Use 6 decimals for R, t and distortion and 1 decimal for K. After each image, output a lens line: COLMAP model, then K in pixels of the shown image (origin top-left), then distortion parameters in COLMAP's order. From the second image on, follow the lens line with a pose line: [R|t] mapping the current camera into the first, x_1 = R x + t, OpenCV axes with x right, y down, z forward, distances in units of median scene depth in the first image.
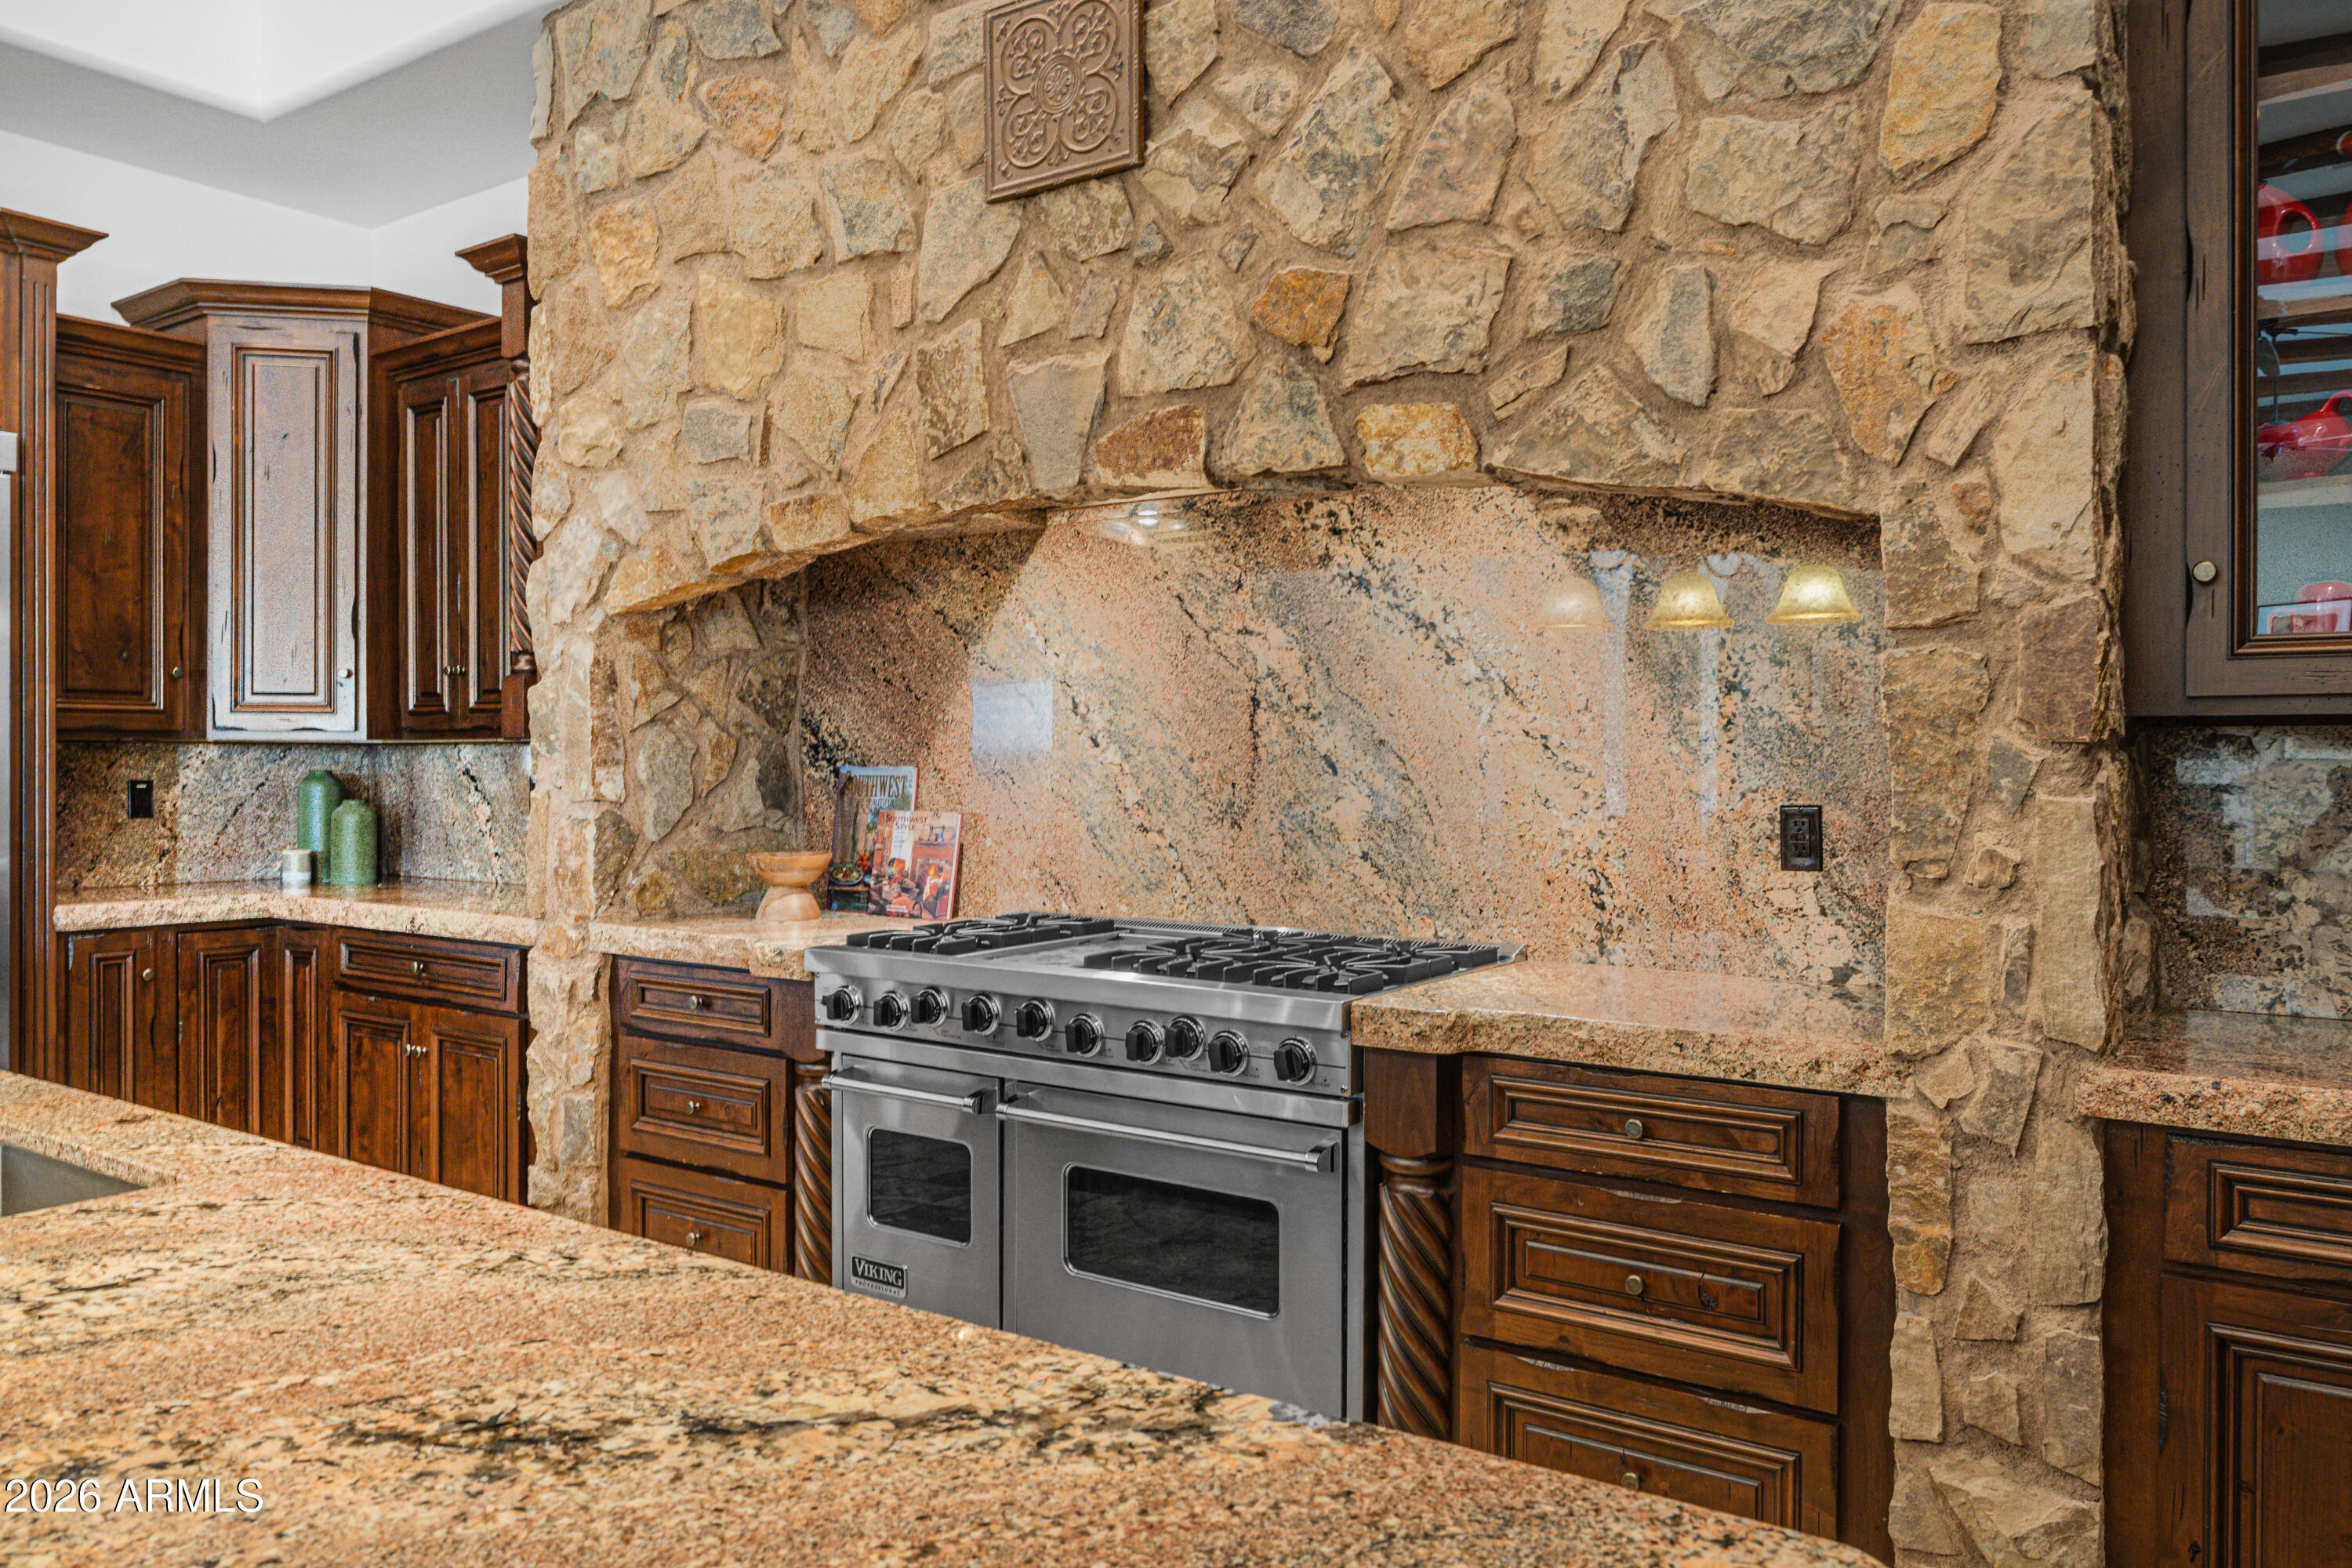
lens RADIAL K [[1680.7, 0, 1173.1], [0, 1680.7, 772.4], [0, 0, 1]] dist [0.004258, 0.002635]
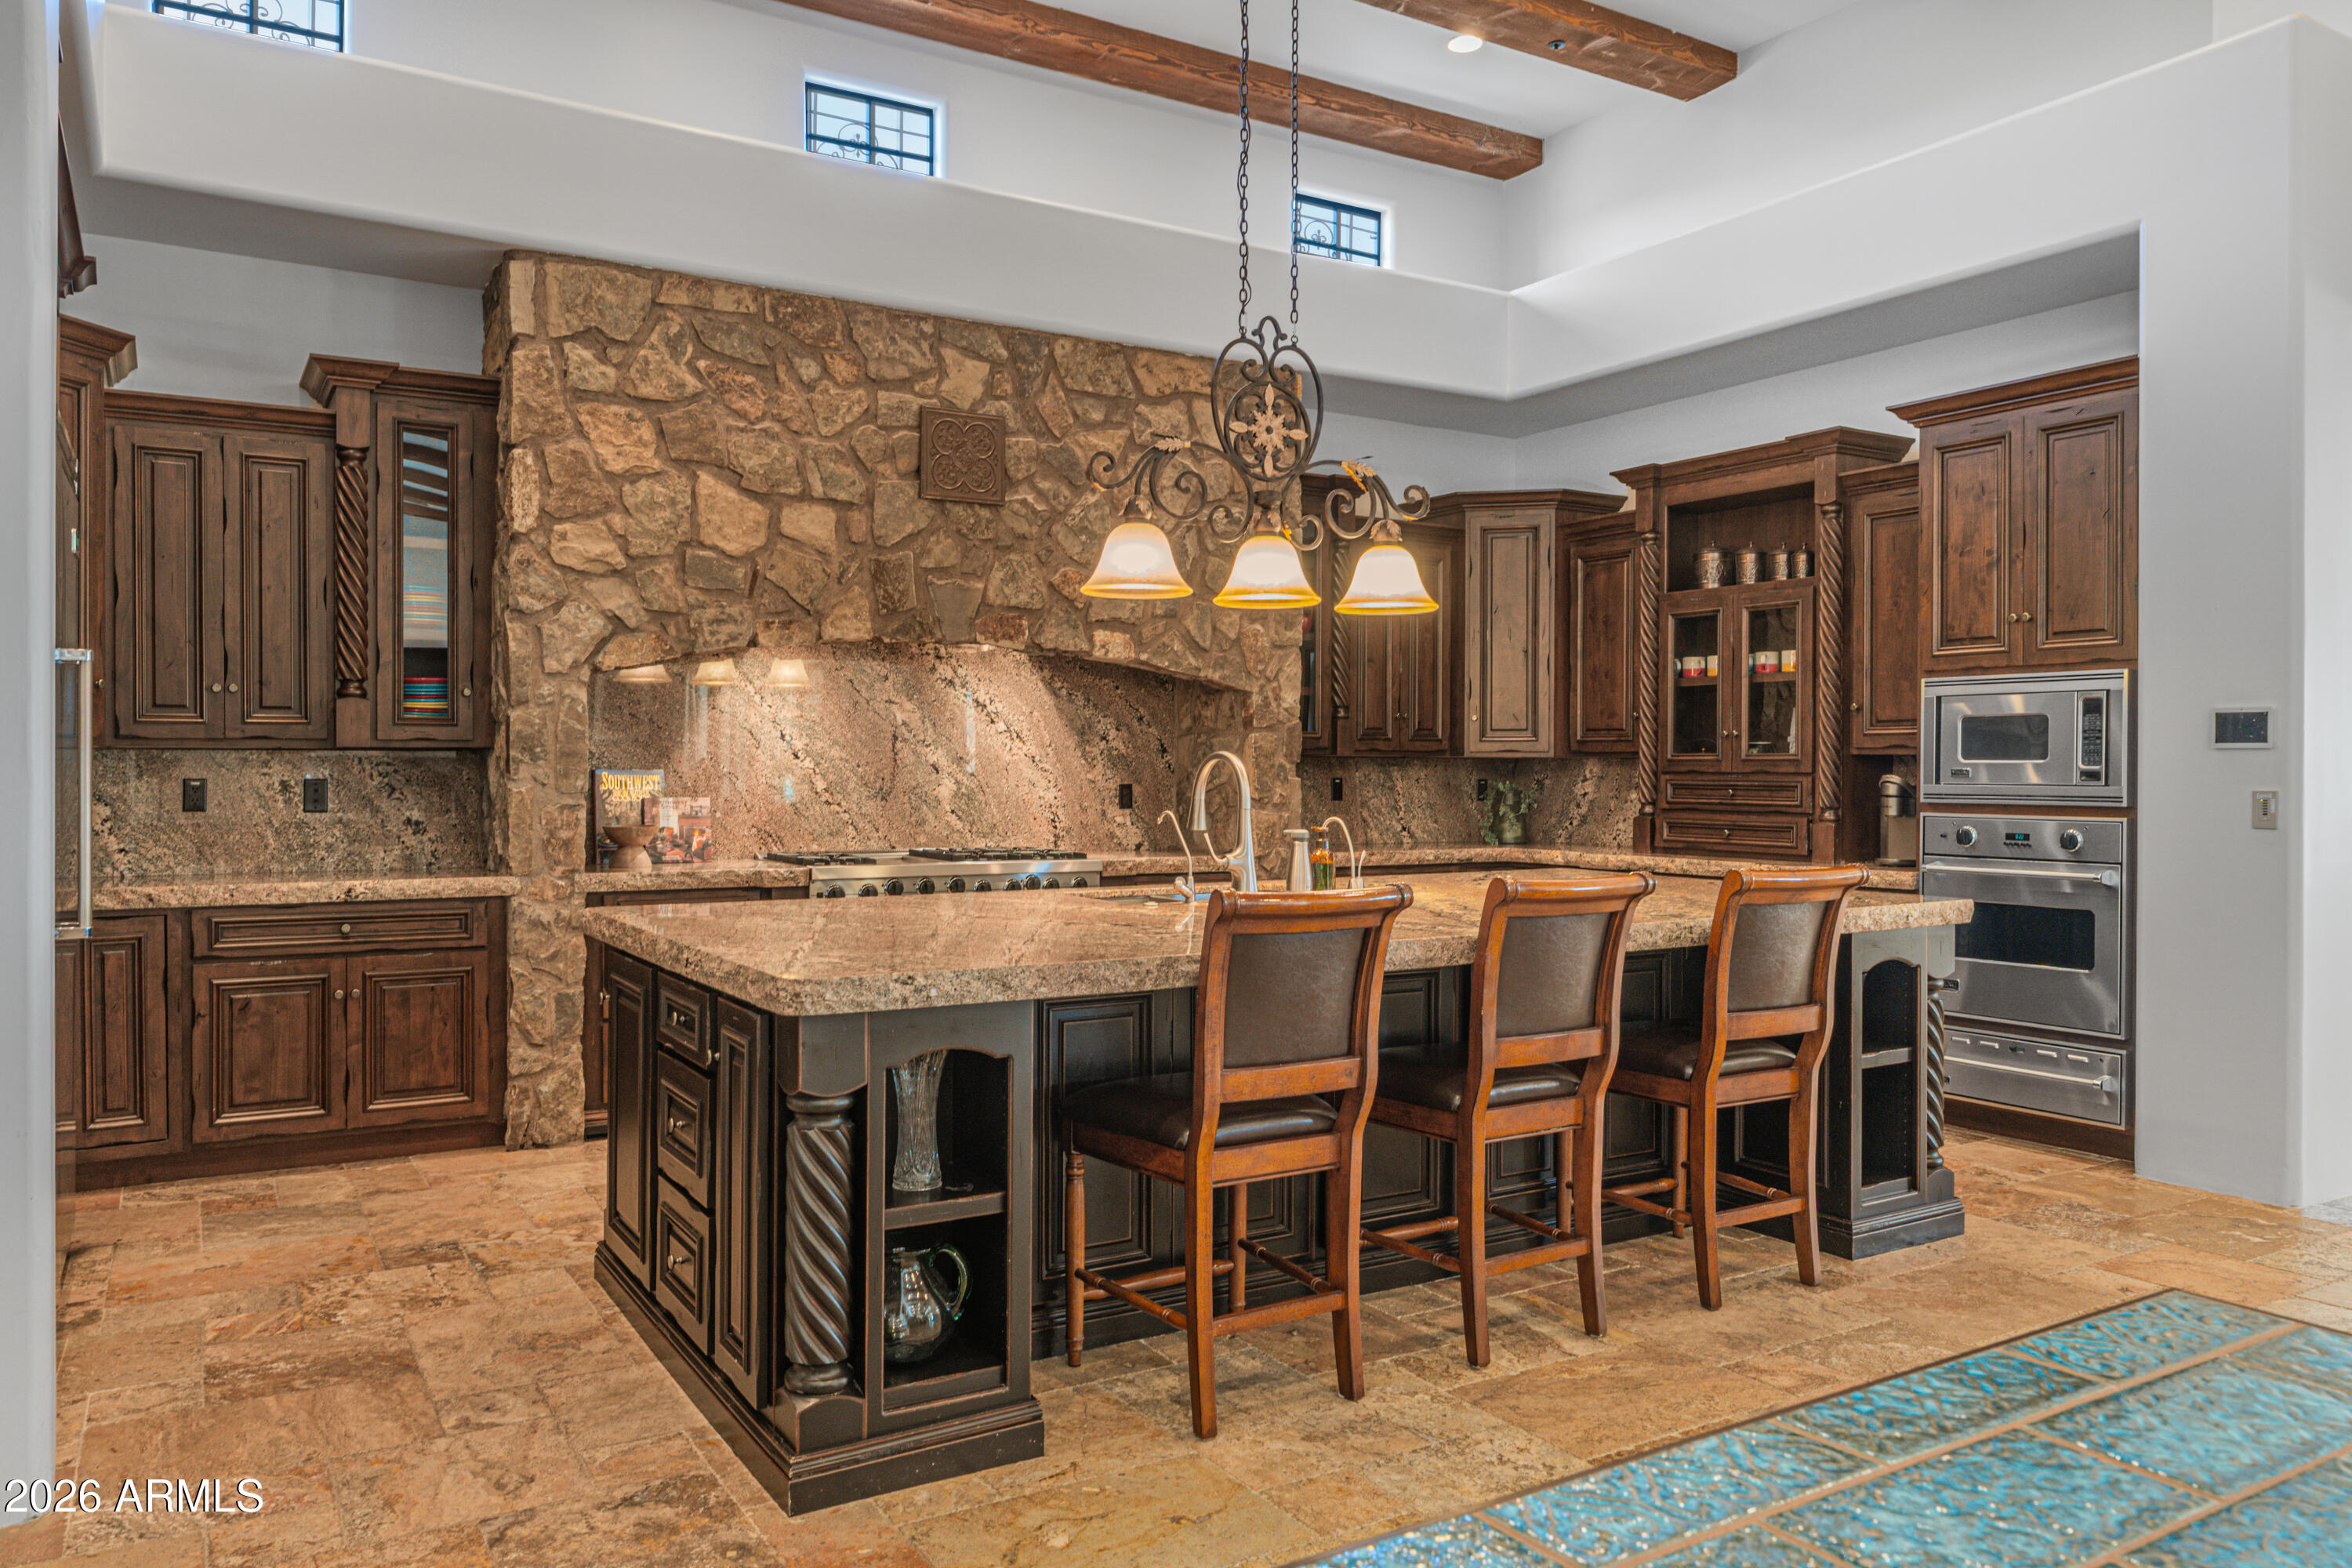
lens RADIAL K [[1680.7, 0, 1184.1], [0, 1680.7, 778.5], [0, 0, 1]] dist [0.004258, 0.002635]
pose [[0.389246, -0.005548, 0.921117, -1.754433], [0.003219, 0.999984, 0.004663, -0.001083], [-0.921128, 0.001150, 0.389257, -0.098913]]
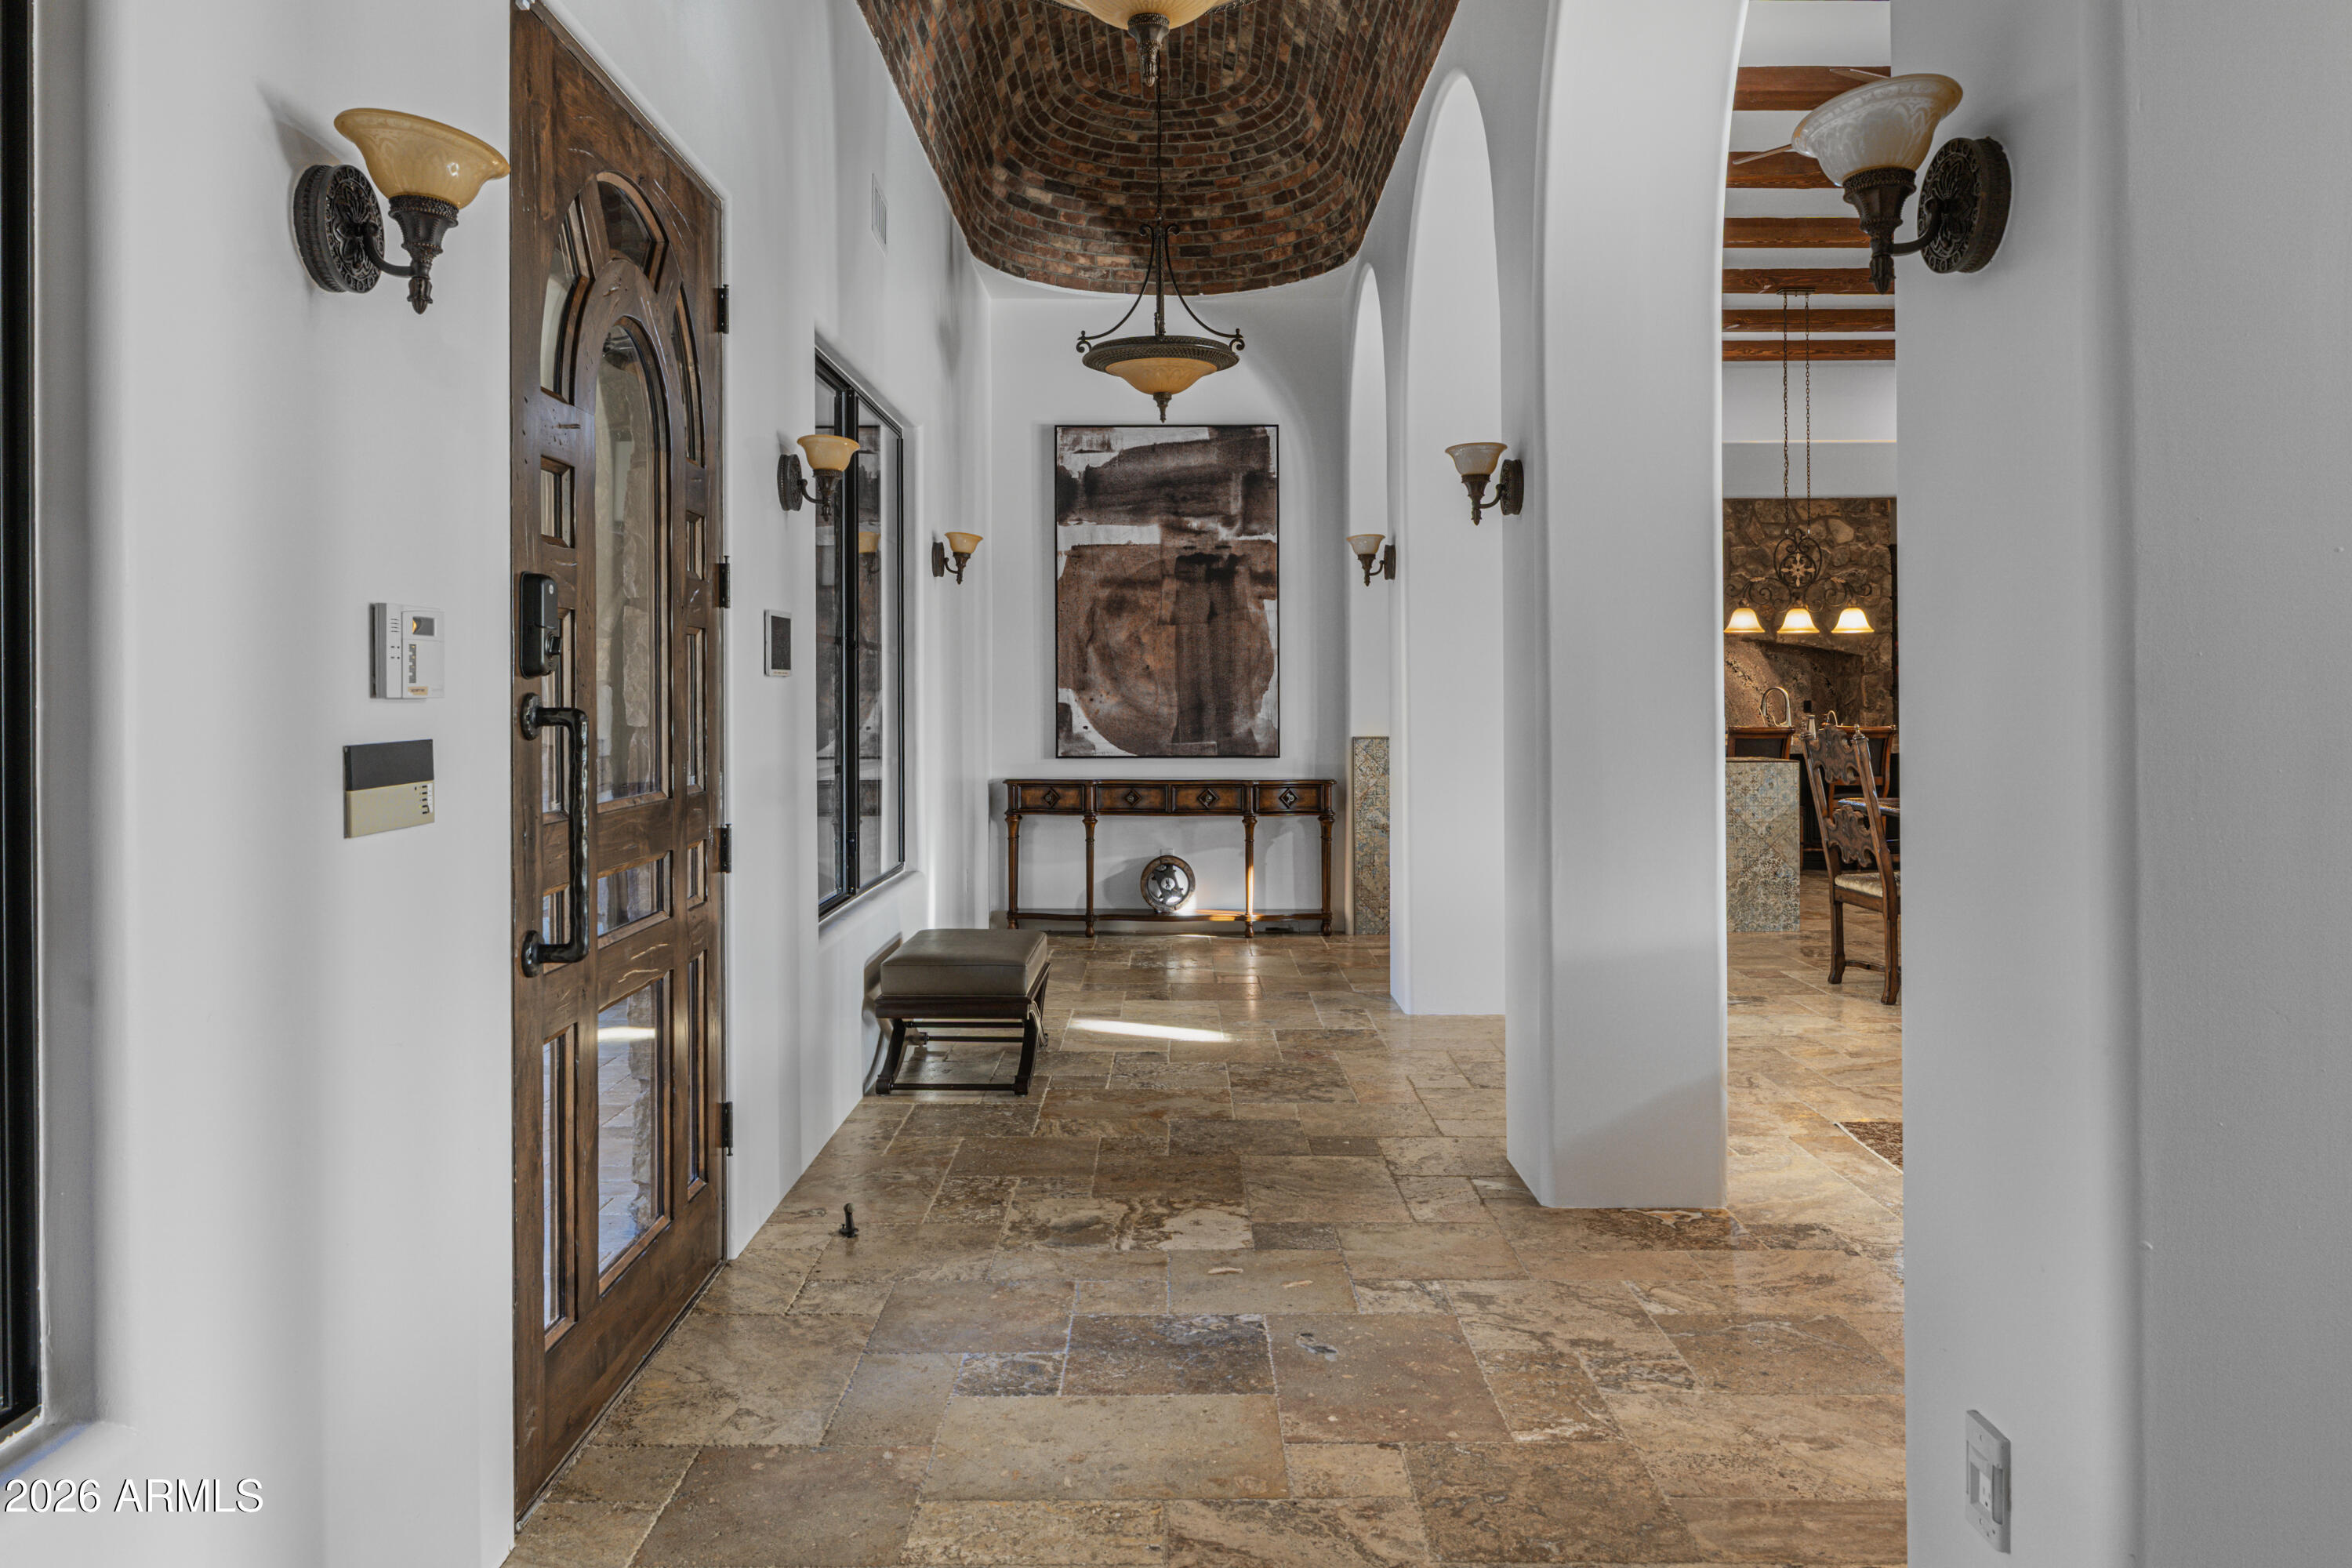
lens RADIAL K [[1680.7, 0, 1175.3], [0, 1680.7, 683.6], [0, 0, 1]] dist [0.004258, 0.002635]
pose [[0.815321, -0.001145, 0.579008, -3.829398], [0.009817, 0.999882, -0.011846, 0.007704], [-0.578926, 0.015343, 0.815236, -1.937911]]
